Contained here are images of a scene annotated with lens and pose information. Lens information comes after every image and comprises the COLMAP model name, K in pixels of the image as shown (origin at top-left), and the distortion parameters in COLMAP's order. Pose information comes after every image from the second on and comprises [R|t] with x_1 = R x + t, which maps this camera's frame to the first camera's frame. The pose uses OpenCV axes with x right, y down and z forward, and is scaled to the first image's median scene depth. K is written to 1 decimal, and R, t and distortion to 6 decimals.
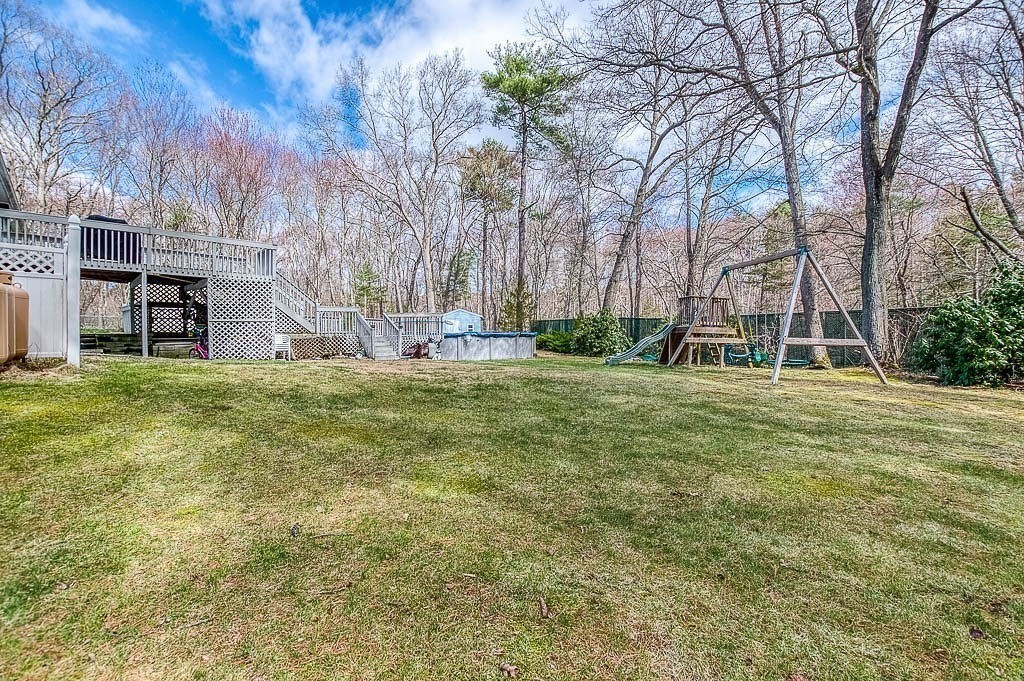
lens RADIAL K [[457.2, 0, 510.3], [0, 457.2, 336.1], [0, 0, 1]] dist [-0.000626, -0.000021]
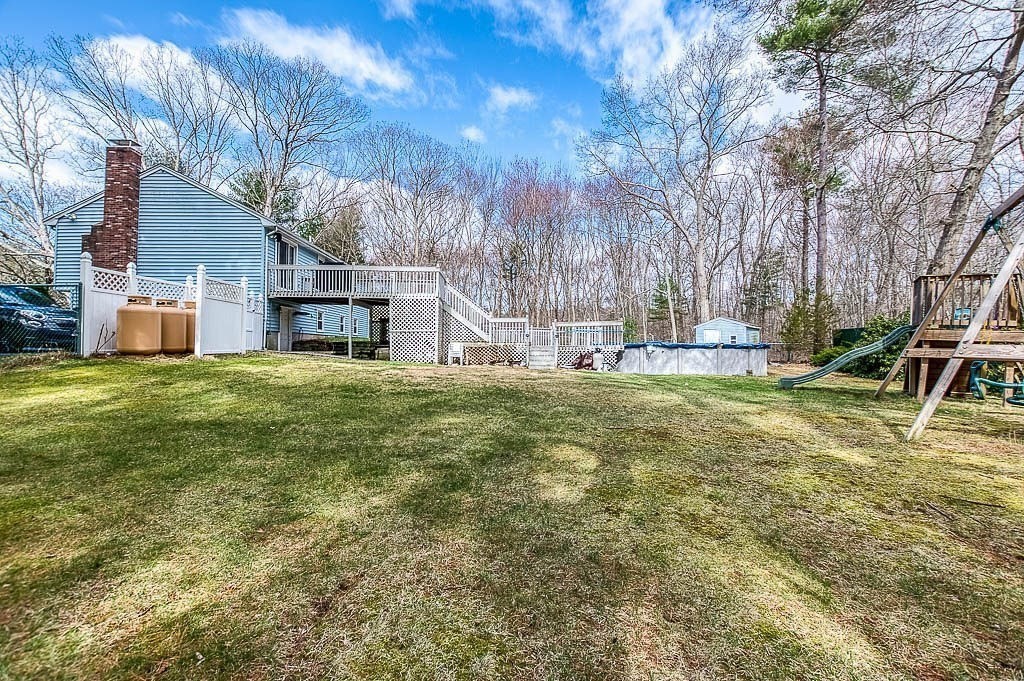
lens RADIAL K [[444.4, 0, 510.4], [0, 444.4, 345.9], [0, 0, 1]] dist [-0.000482, -0.000020]
pose [[0.749846, 0.005403, -0.661591, 0.284101], [-0.011733, 0.999918, -0.005132, 0.006630], [0.661509, 0.011611, 0.749848, 0.185969]]
